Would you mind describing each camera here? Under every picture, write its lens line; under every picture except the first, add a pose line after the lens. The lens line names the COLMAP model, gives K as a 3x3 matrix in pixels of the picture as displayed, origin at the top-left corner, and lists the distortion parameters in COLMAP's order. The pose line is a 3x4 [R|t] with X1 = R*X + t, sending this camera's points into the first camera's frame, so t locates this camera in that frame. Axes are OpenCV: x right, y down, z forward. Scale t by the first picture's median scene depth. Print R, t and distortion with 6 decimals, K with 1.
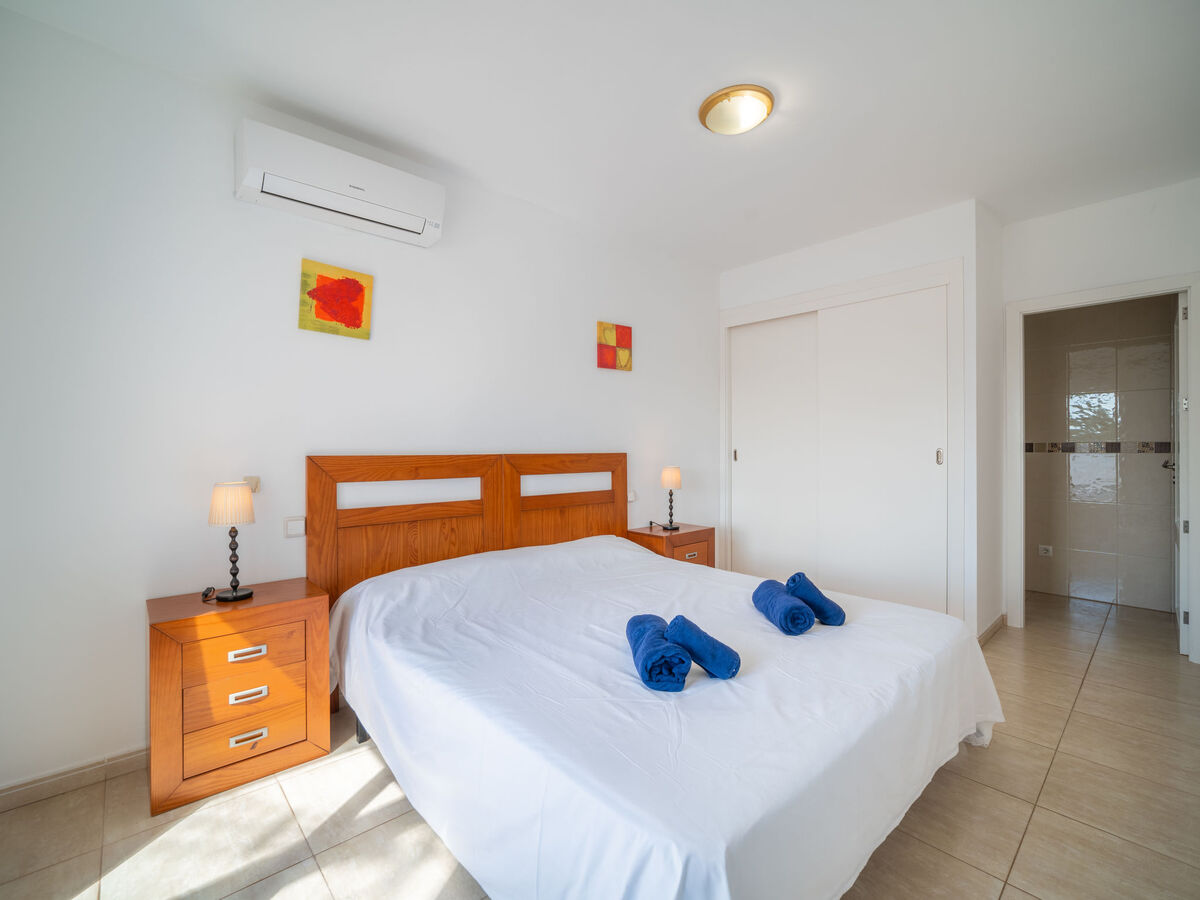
lens RADIAL K [[539.4, 0, 600.0], [0, 539.4, 450.0], [0, 0, 1]] dist [-0.001969, 0.000242]
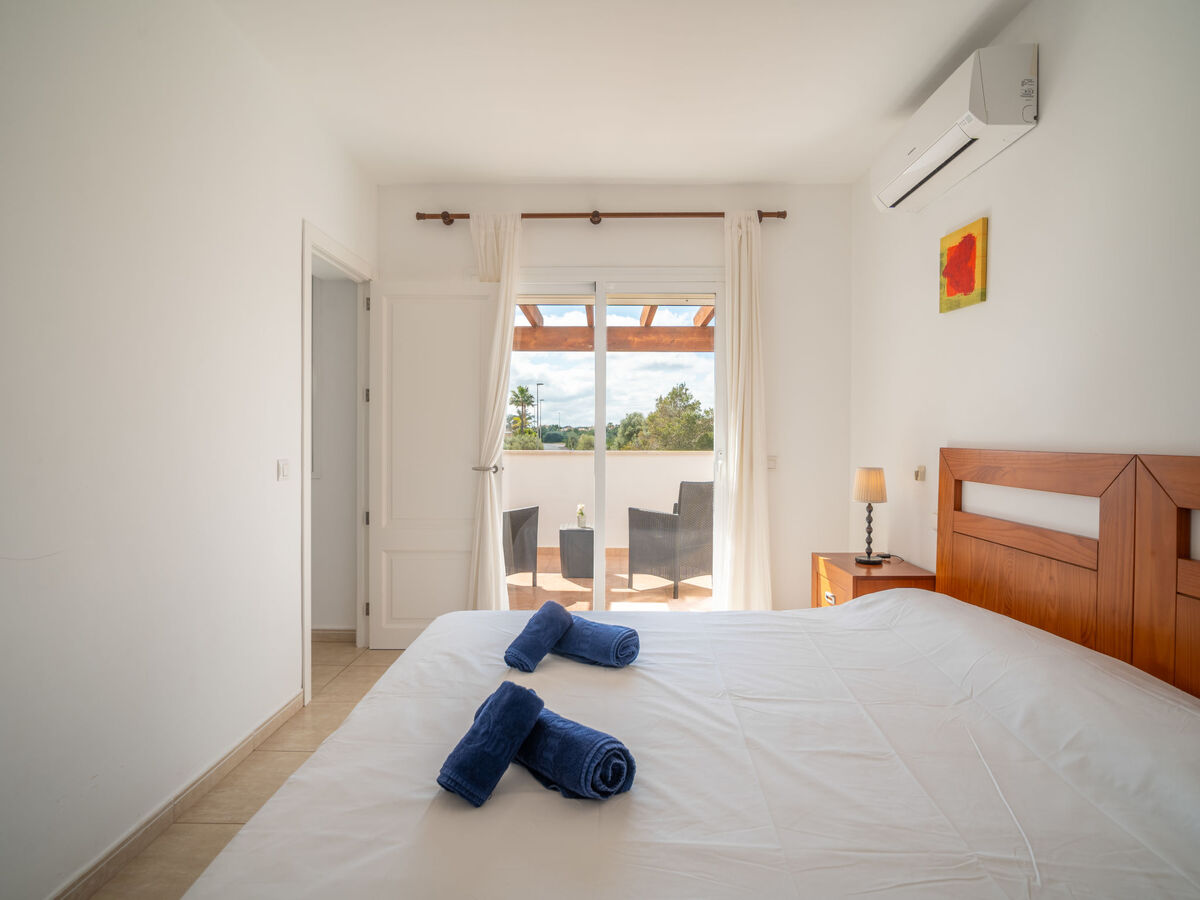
lens RADIAL K [[589.1, 0, 571.1], [0, 589.1, 443.3], [0, 0, 1]] dist [0.027893, 0.000069]
pose [[-0.677029, 0.013674, -0.735830, 0.643755], [-0.000096, 0.999826, 0.018669, -0.015314], [0.735957, 0.012710, -0.676909, 1.199984]]
